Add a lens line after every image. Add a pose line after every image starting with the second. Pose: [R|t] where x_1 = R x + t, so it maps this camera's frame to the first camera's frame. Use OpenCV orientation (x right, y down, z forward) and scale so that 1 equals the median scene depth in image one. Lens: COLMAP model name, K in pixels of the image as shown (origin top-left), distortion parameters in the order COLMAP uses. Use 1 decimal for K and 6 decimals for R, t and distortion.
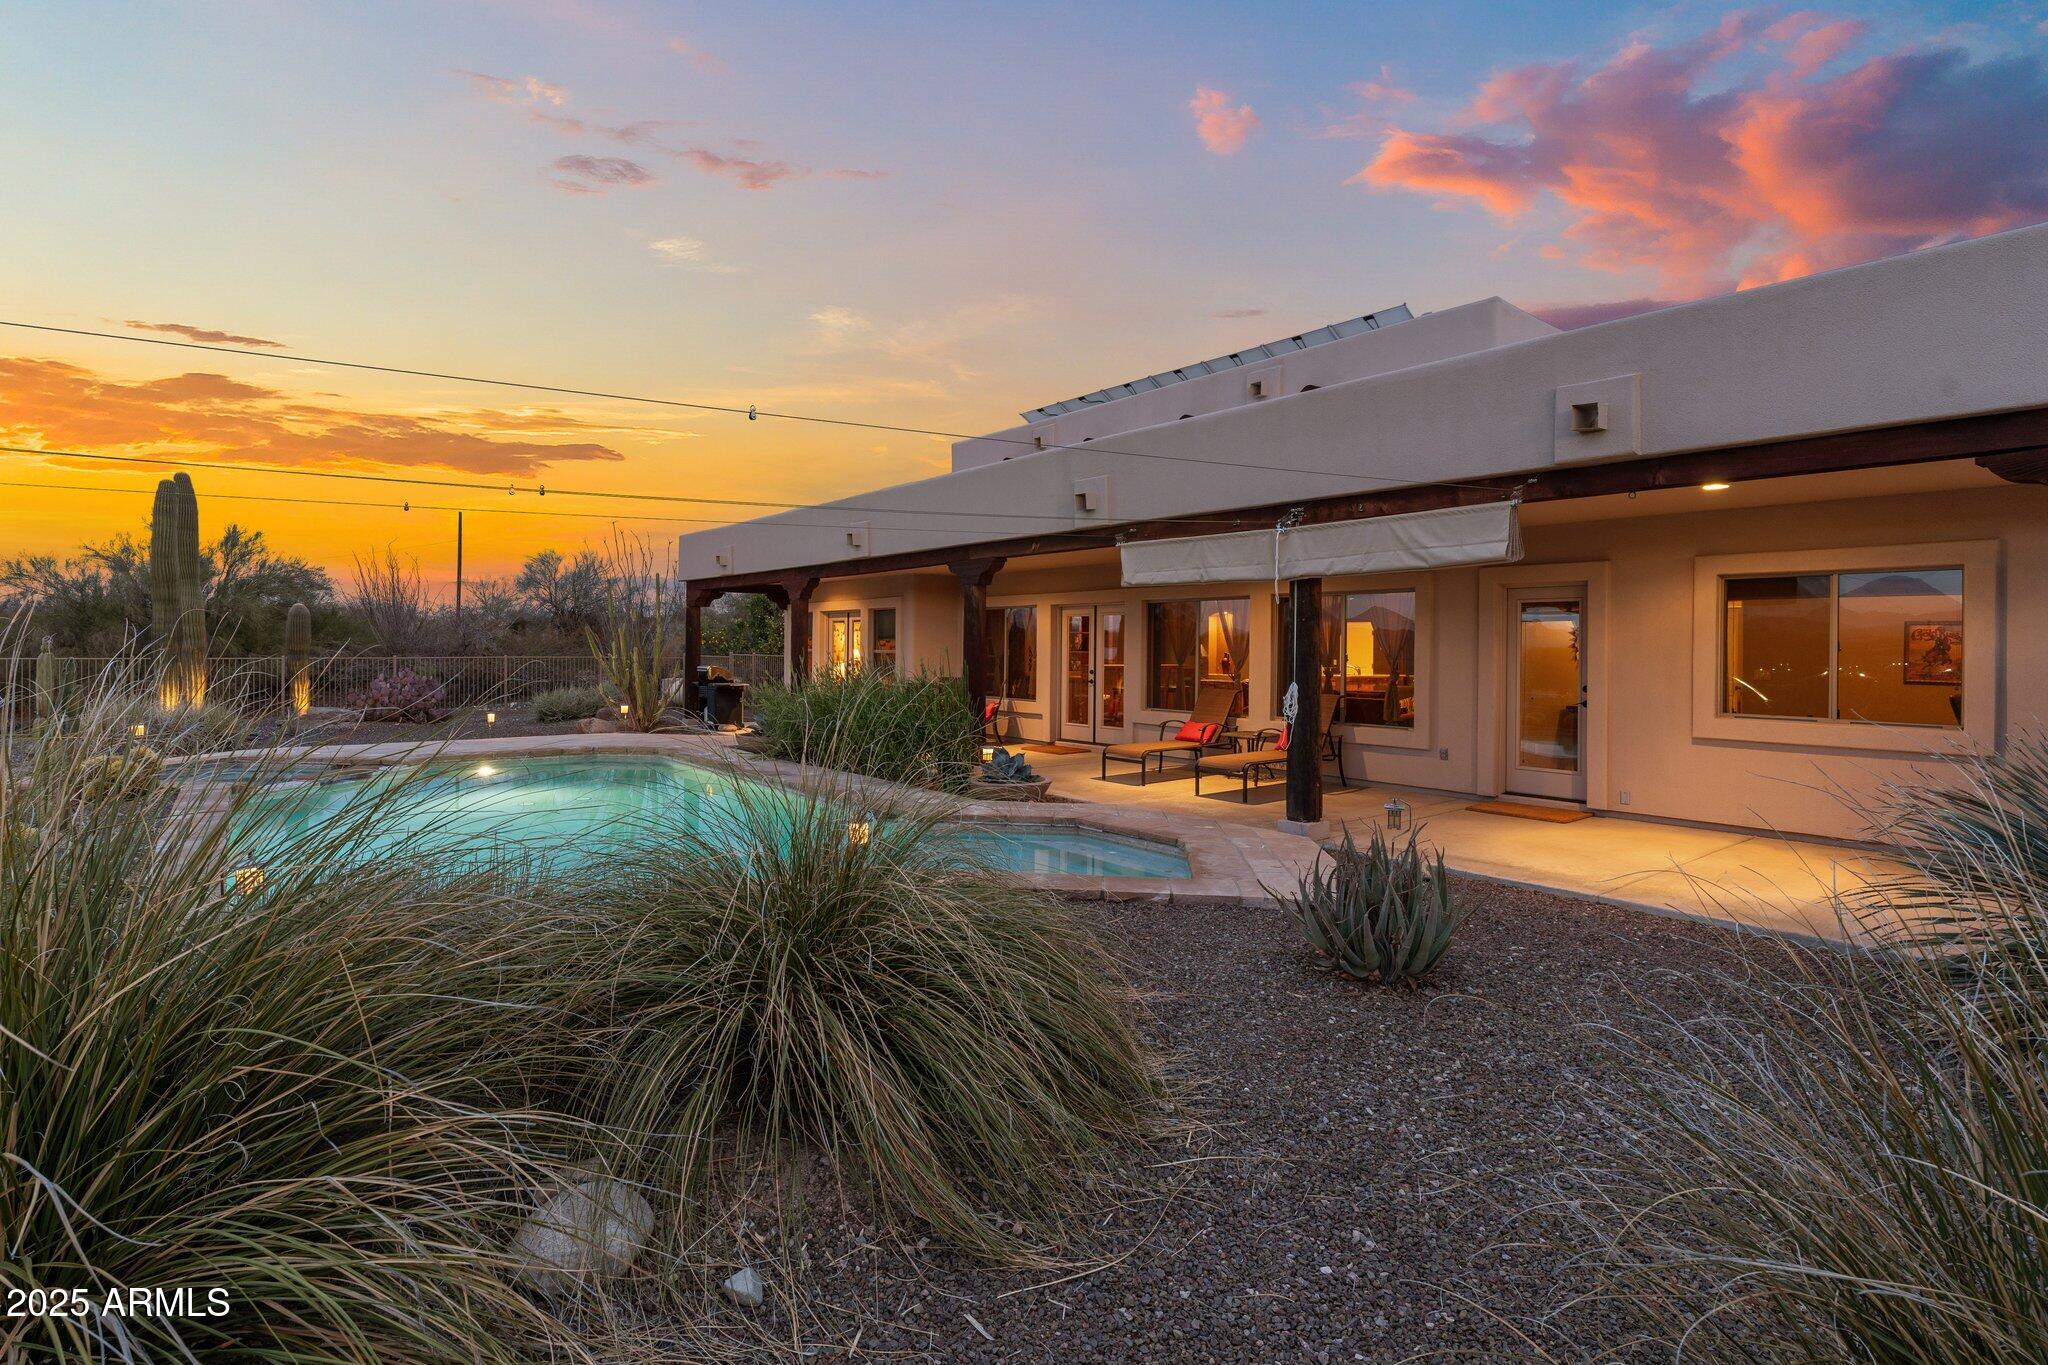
lens RADIAL K [[1029.3, 0, 1025.8], [0, 1029.3, 650.3], [0, 0, 1]] dist [-0.000752, -0.000048]
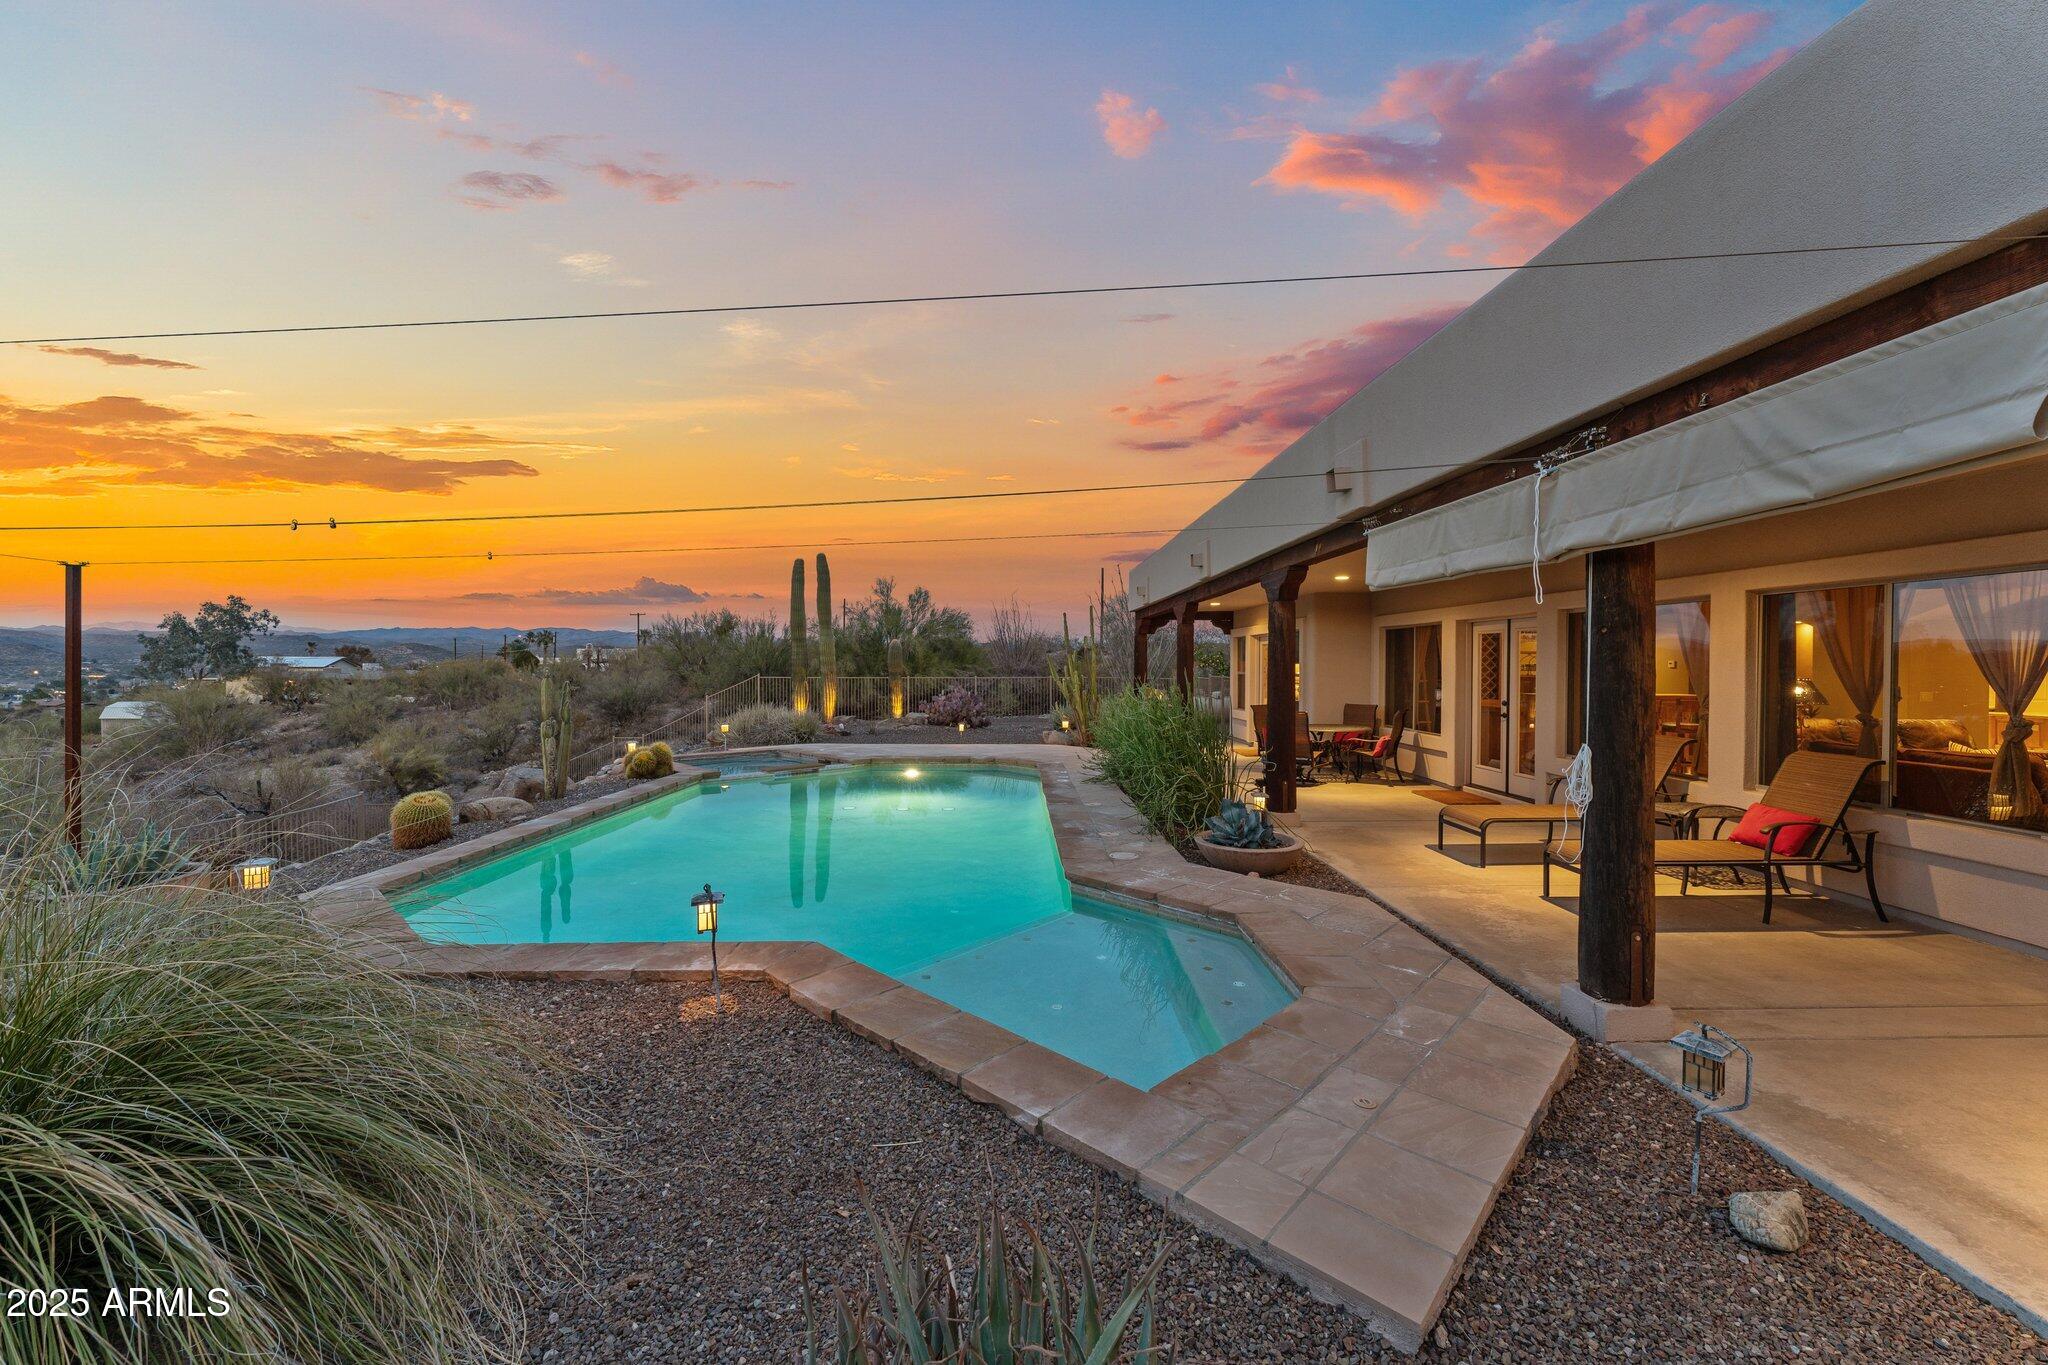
lens RADIAL K [[838.3, 0, 1011.9], [0, 838.3, 666.0], [0, 0, 1]] dist [-0.000506, 0.000010]
pose [[0.779425, -0.003196, -0.626487, 0.195533], [0.000390, 0.999989, -0.004617, -0.005441], [0.626495, 0.003354, 0.779418, 0.293598]]
